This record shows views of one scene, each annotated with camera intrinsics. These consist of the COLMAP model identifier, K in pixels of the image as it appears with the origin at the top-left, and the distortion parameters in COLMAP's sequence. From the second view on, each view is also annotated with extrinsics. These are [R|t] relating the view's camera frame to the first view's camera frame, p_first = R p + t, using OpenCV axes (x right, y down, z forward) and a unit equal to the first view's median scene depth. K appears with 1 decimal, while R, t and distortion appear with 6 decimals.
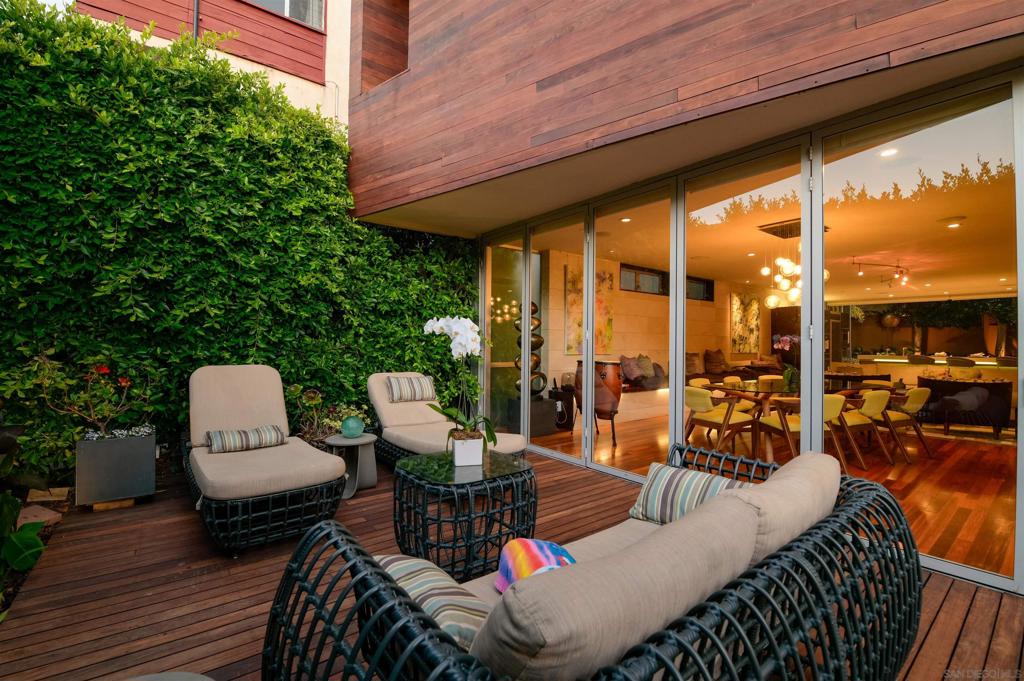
lens RADIAL K [[452.5, 0, 512.0], [0, 452.5, 340.5], [0, 0, 1]] dist [-0.001800, -0.011066]
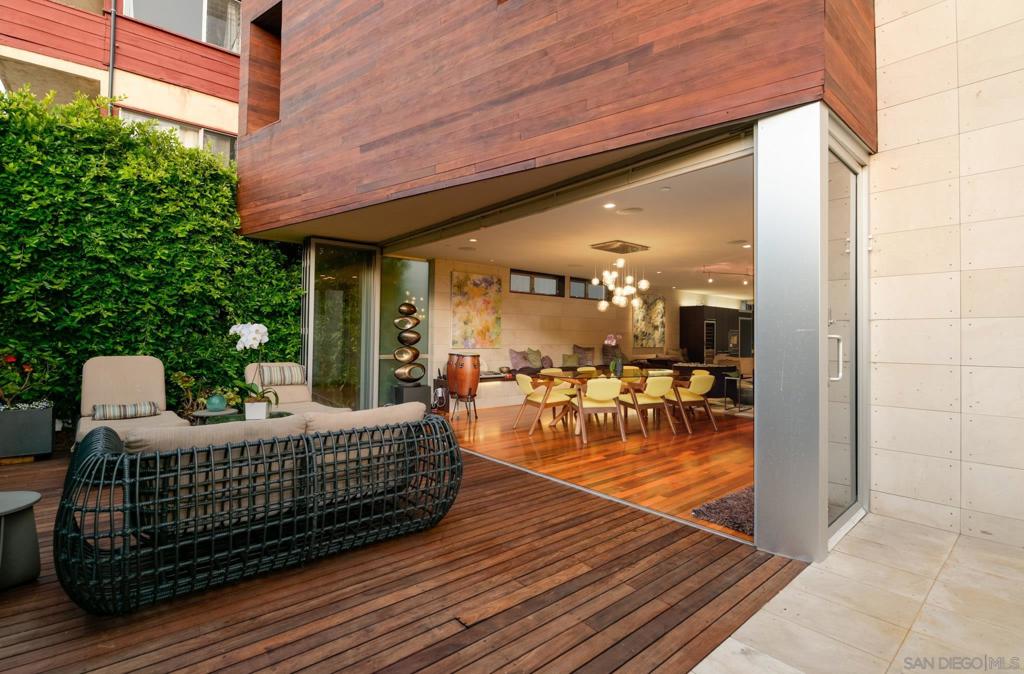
lens RADIAL K [[473.8, 0, 536.7], [0, 473.8, 332.0], [0, 0, 1]] dist [0.002242, -0.006627]
pose [[0.997240, 0.004516, 0.074108, 0.443694], [-0.004219, 0.999982, -0.004164, -0.012707], [-0.074125, 0.003840, 0.997242, -0.414761]]
